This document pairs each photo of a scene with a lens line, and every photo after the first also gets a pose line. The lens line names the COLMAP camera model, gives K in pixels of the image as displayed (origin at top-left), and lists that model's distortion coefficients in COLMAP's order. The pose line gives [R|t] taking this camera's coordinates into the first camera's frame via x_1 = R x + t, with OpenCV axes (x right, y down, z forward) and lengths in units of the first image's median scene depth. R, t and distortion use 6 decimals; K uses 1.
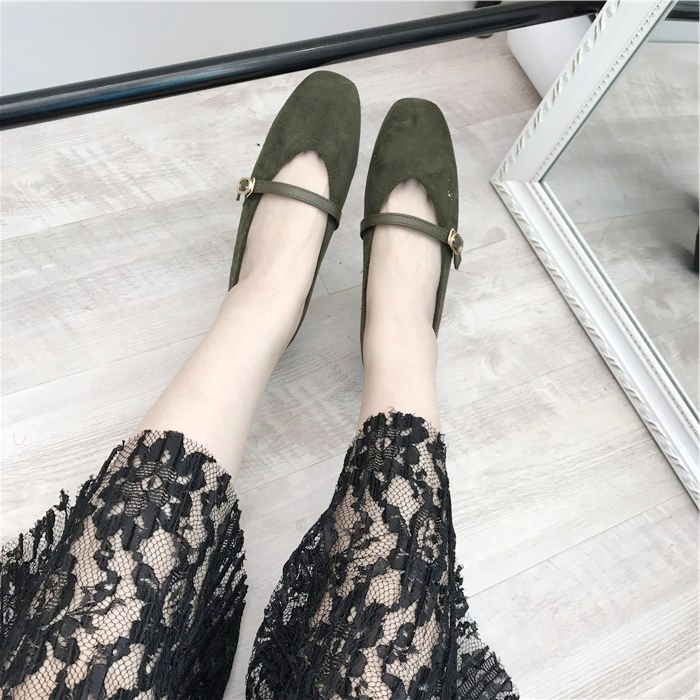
lens RADIAL K [[777.2, 0, 335.6], [0, 777.2, 358.3], [0, 0, 1]] dist [-0.005503, 0.000000]
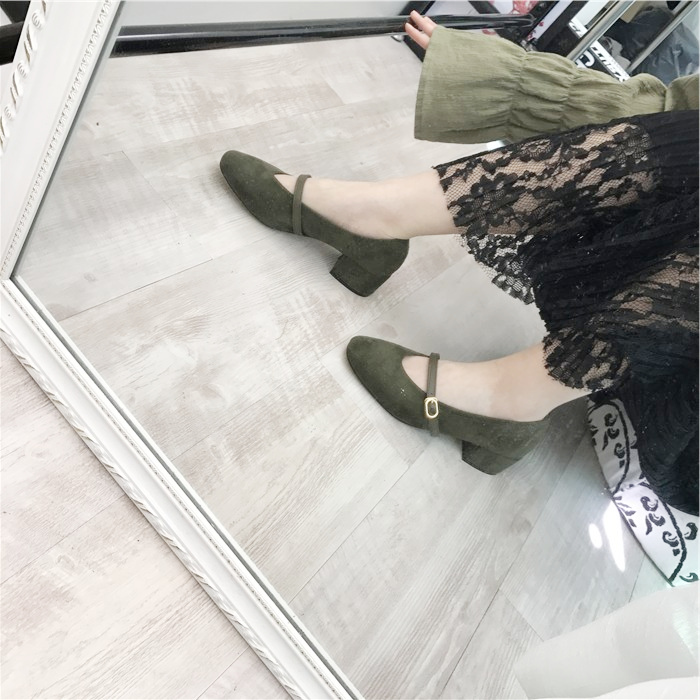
lens RADIAL K [[777.2, 0, 343.0], [0, 777.2, 359.8], [0, 0, 1]] dist [-0.005503, 0.000000]
pose [[0.901904, -0.178914, 0.393139, 0.260173], [0.147945, 0.983082, 0.107991, -0.196624], [-0.405809, -0.039235, 0.913115, 0.208191]]
